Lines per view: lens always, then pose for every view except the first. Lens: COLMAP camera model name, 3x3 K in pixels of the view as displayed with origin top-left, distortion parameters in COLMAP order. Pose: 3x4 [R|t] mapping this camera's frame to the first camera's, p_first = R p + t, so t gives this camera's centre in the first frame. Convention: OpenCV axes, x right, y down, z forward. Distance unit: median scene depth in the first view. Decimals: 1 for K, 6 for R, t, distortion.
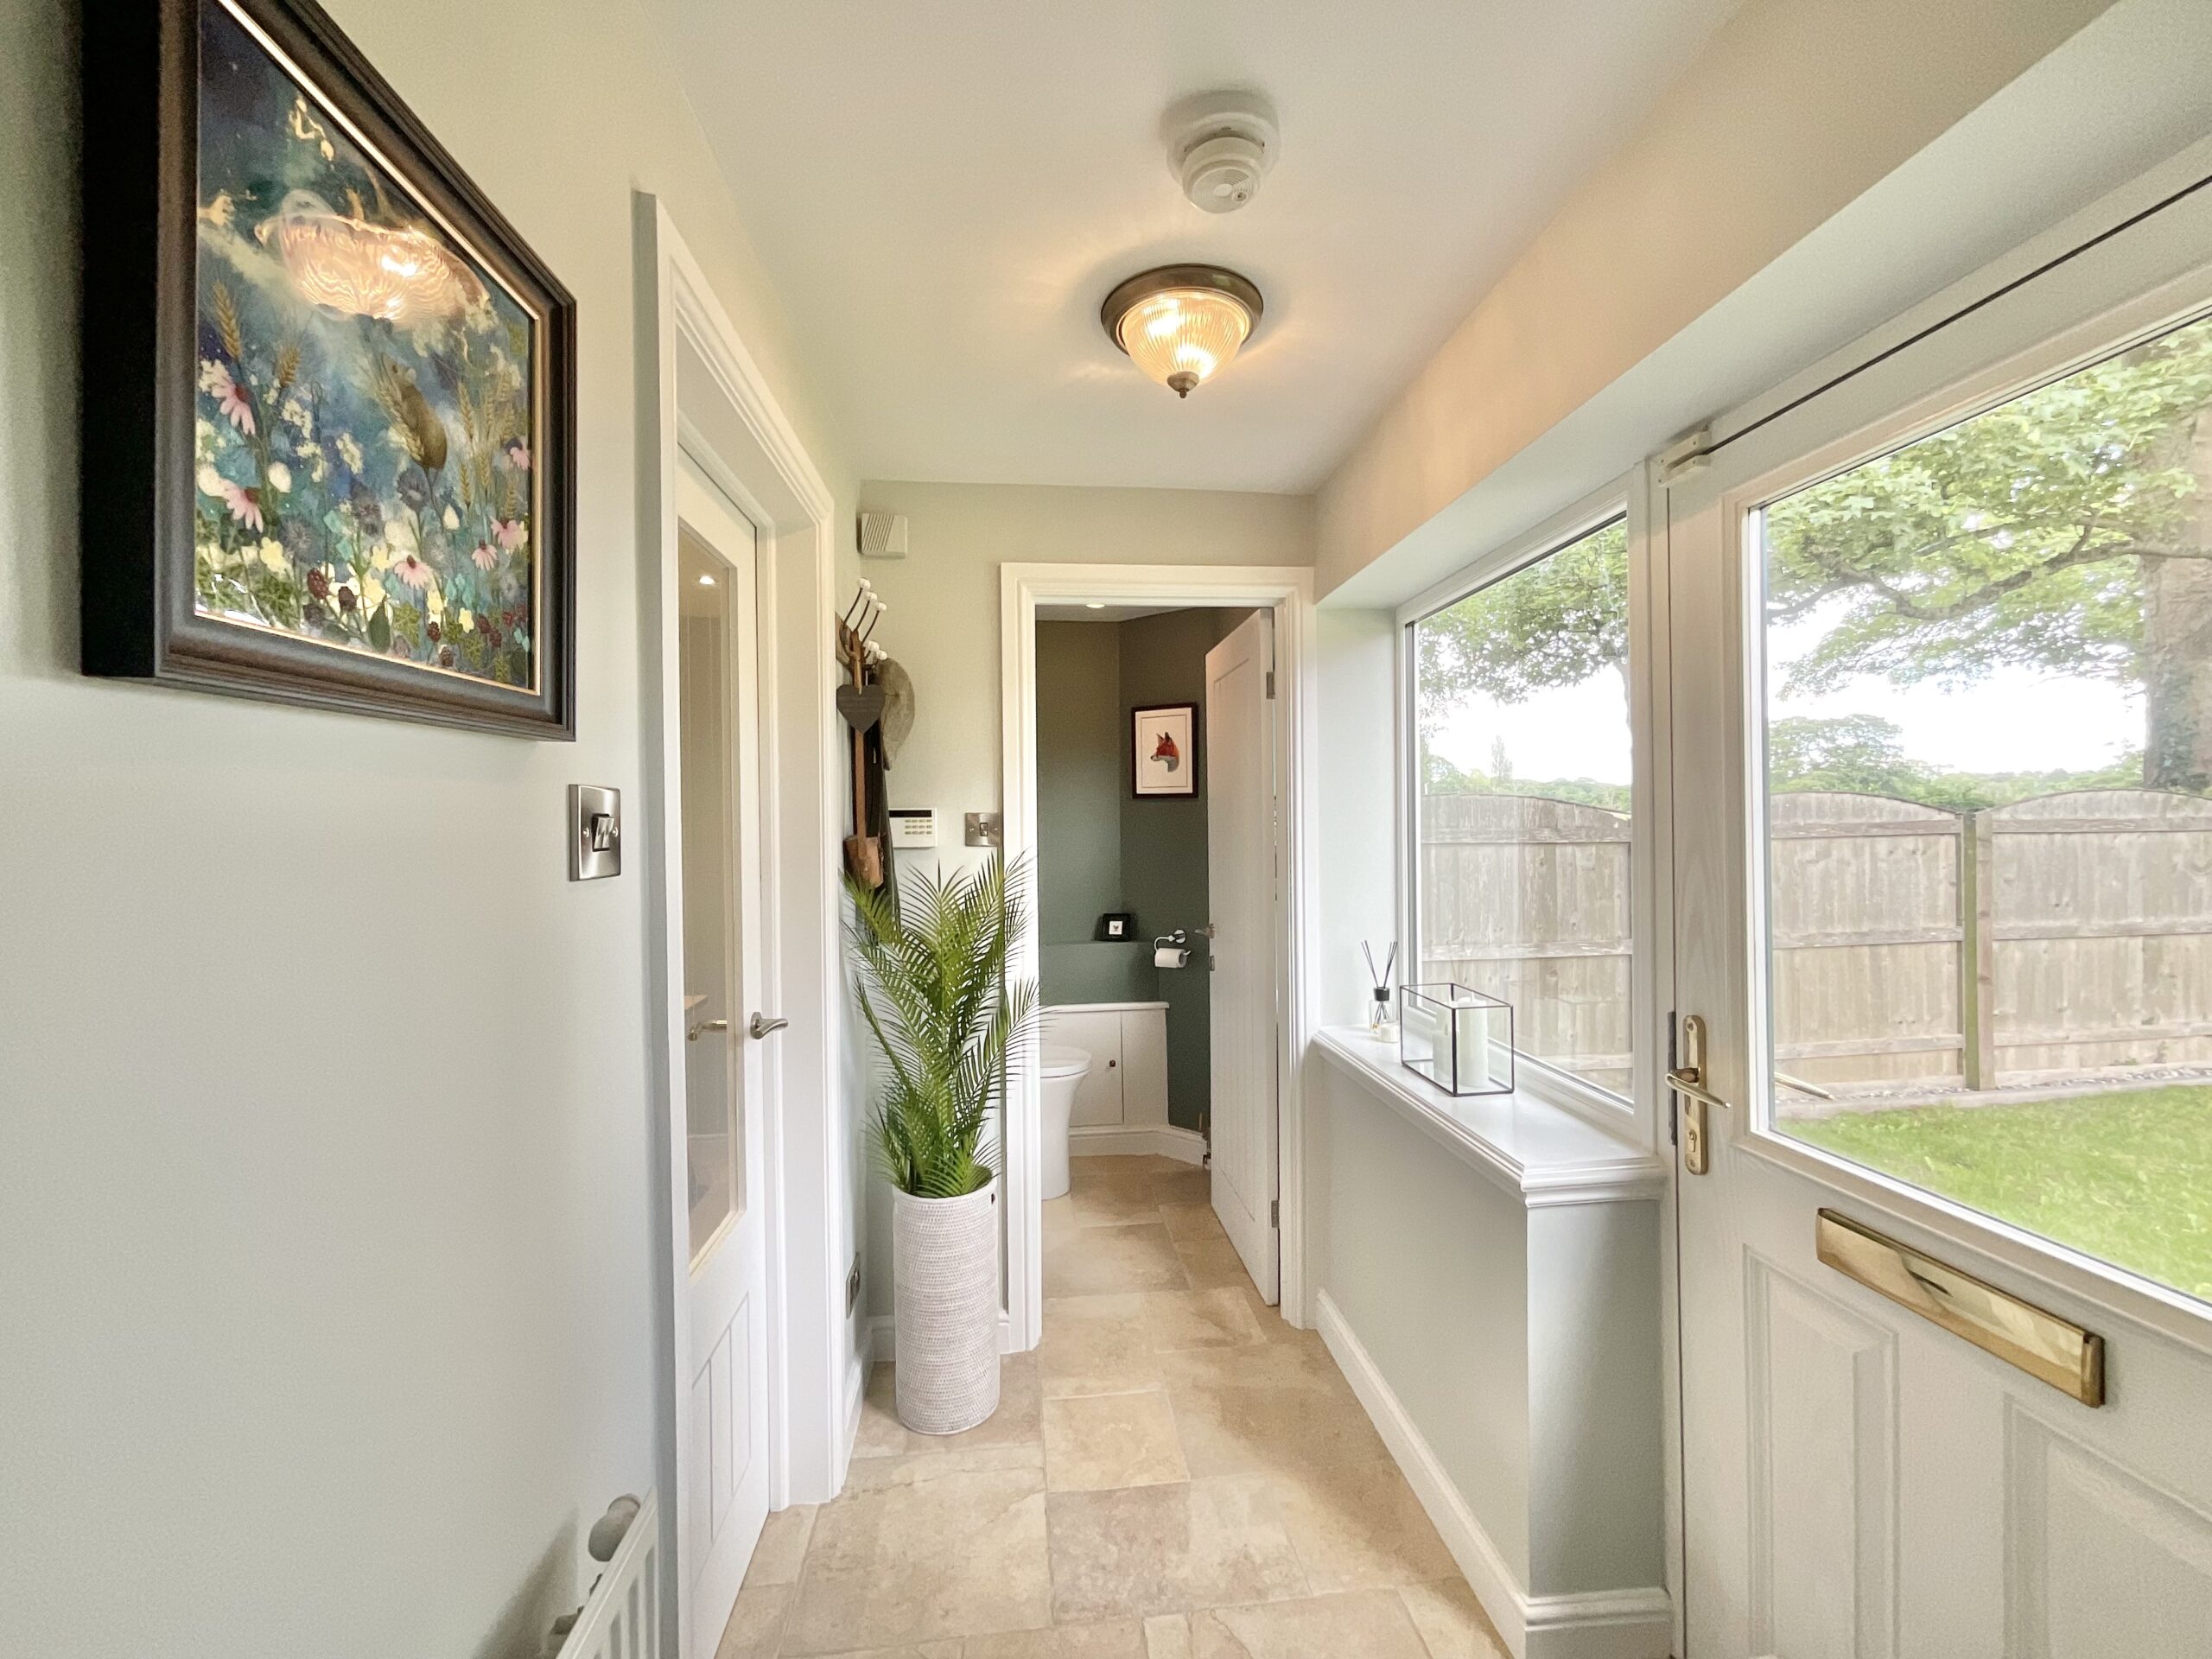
lens RADIAL K [[898.1, 0, 1105.2], [0, 898.1, 825.2], [0, 0, 1]] dist [0.003309, -0.001787]
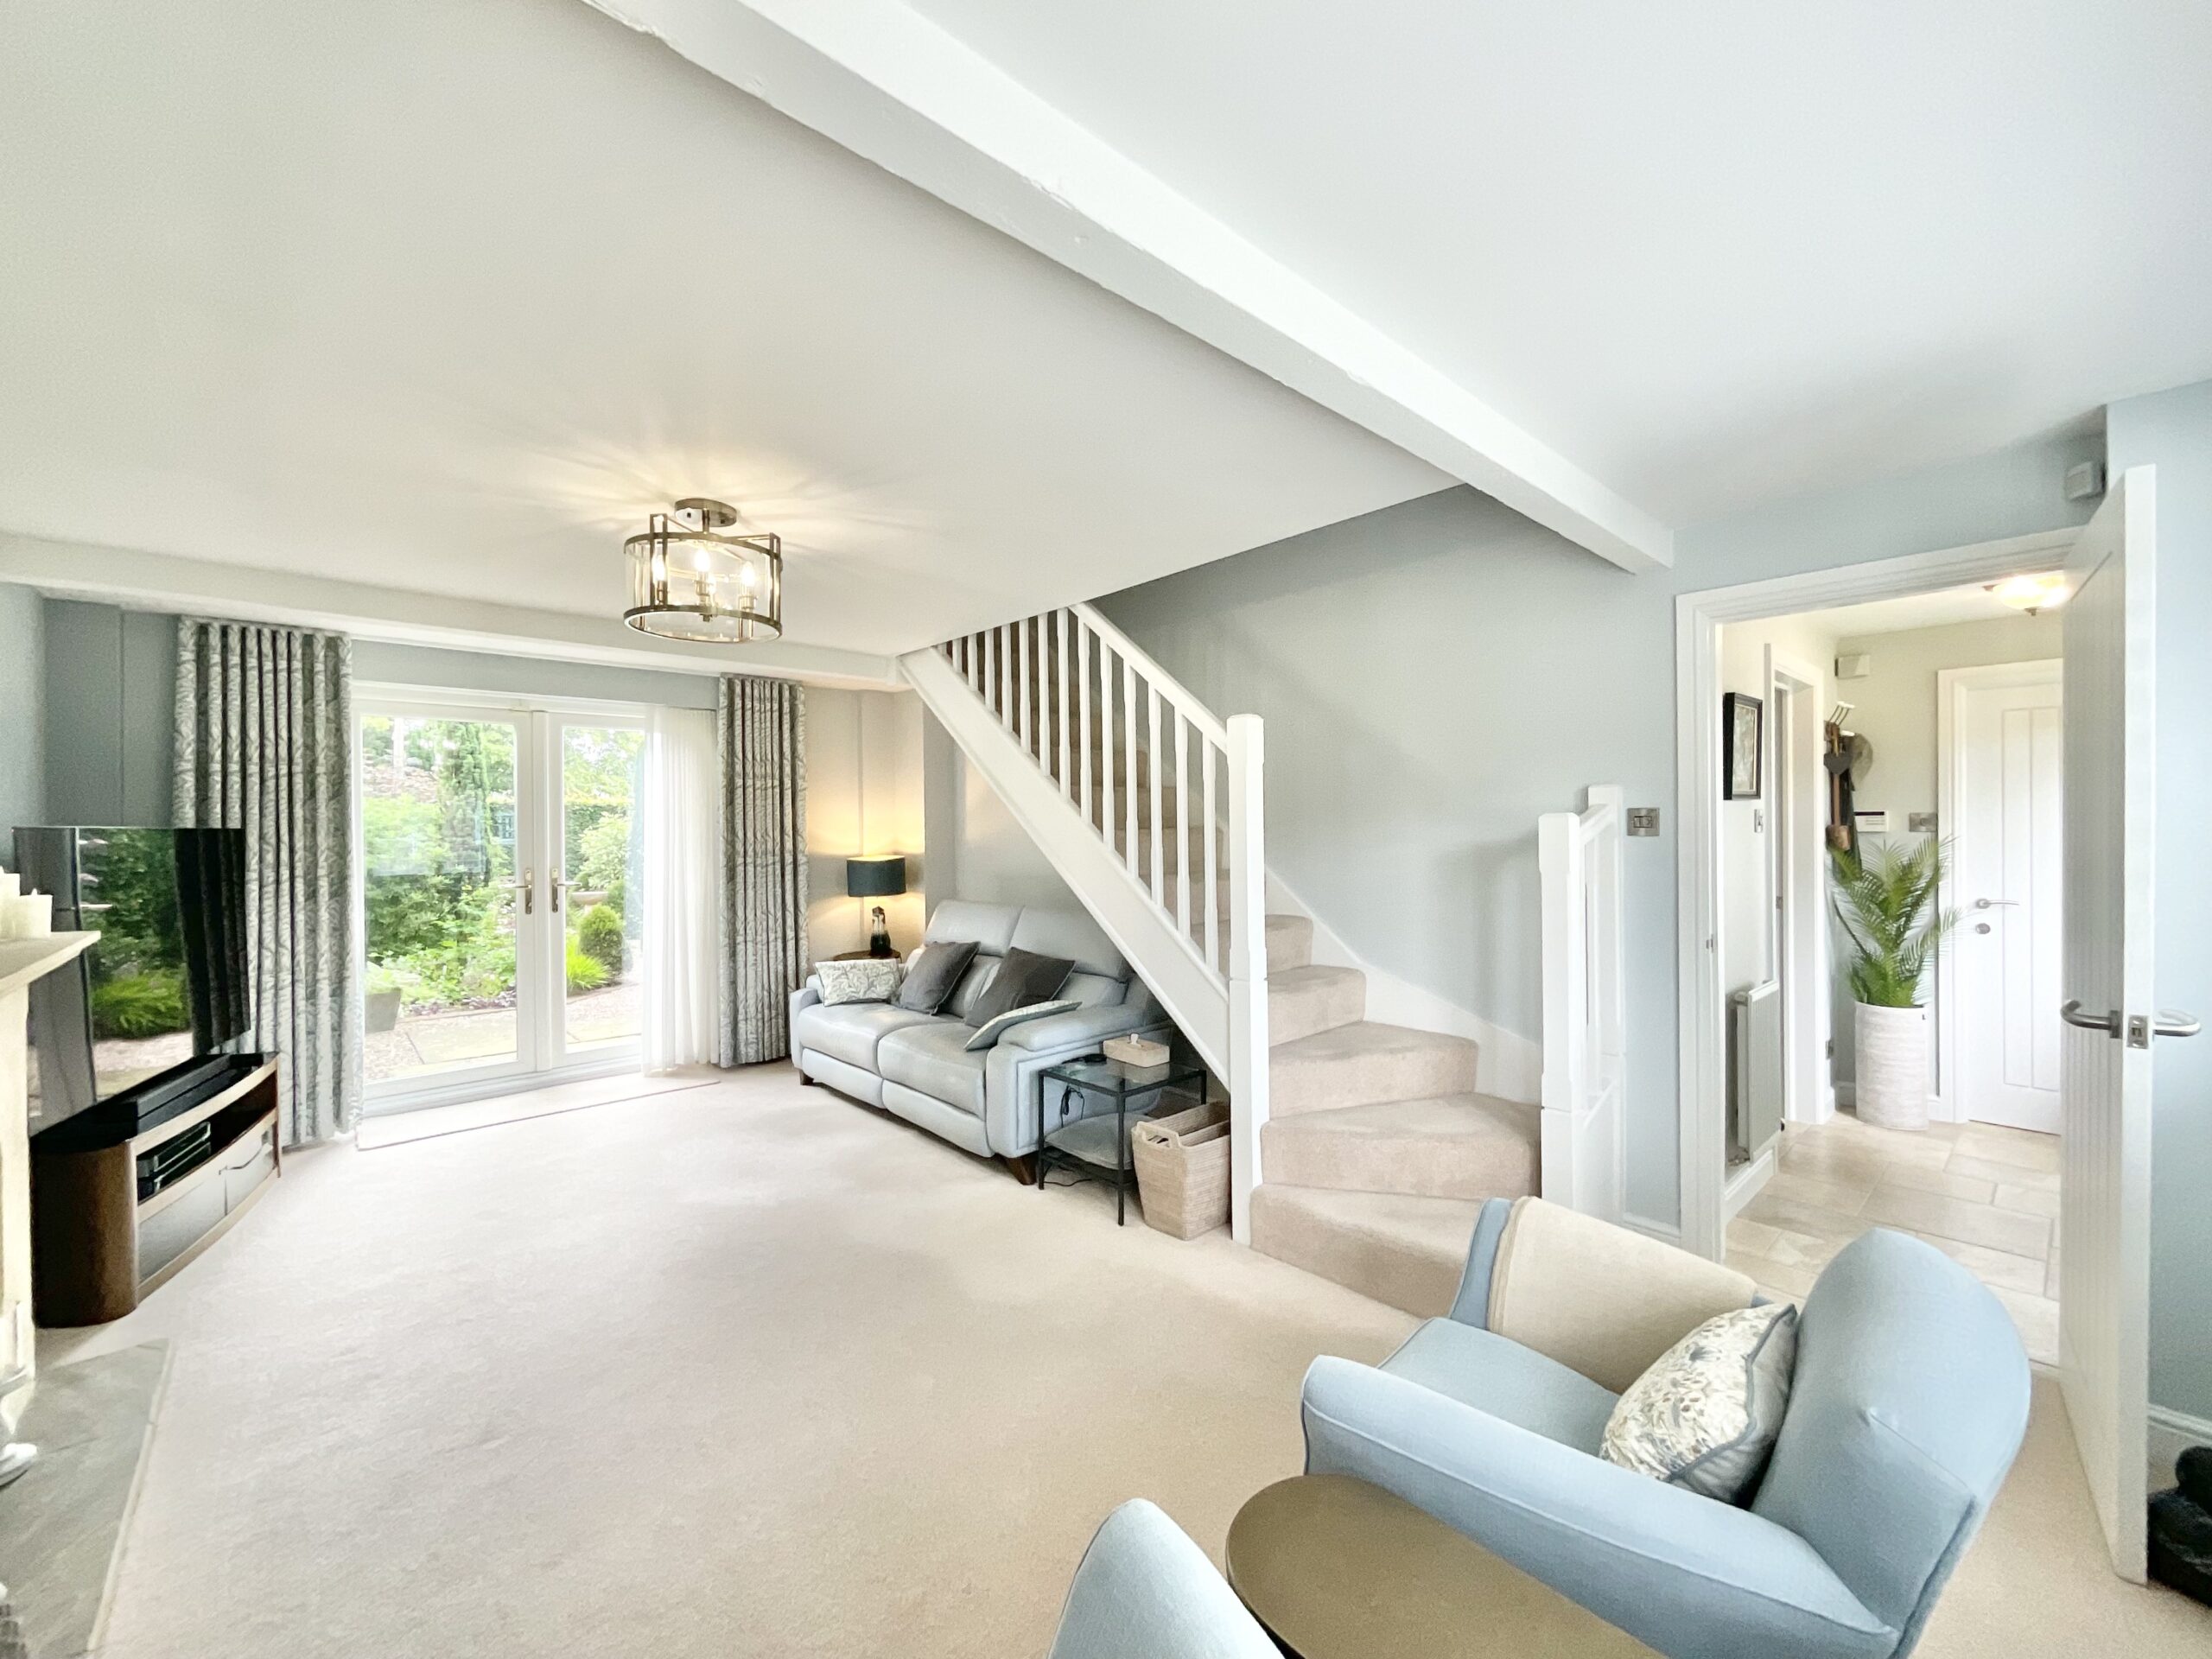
lens RADIAL K [[898.1, 0, 1092.7], [0, 898.1, 842.0], [0, 0, 1]] dist [0.003309, -0.001787]
pose [[0.585386, 0.010288, -0.810690, 0.373378], [0.002695, 0.999889, 0.014635, 0.015059], [0.810751, -0.010752, 0.585293, -1.482516]]
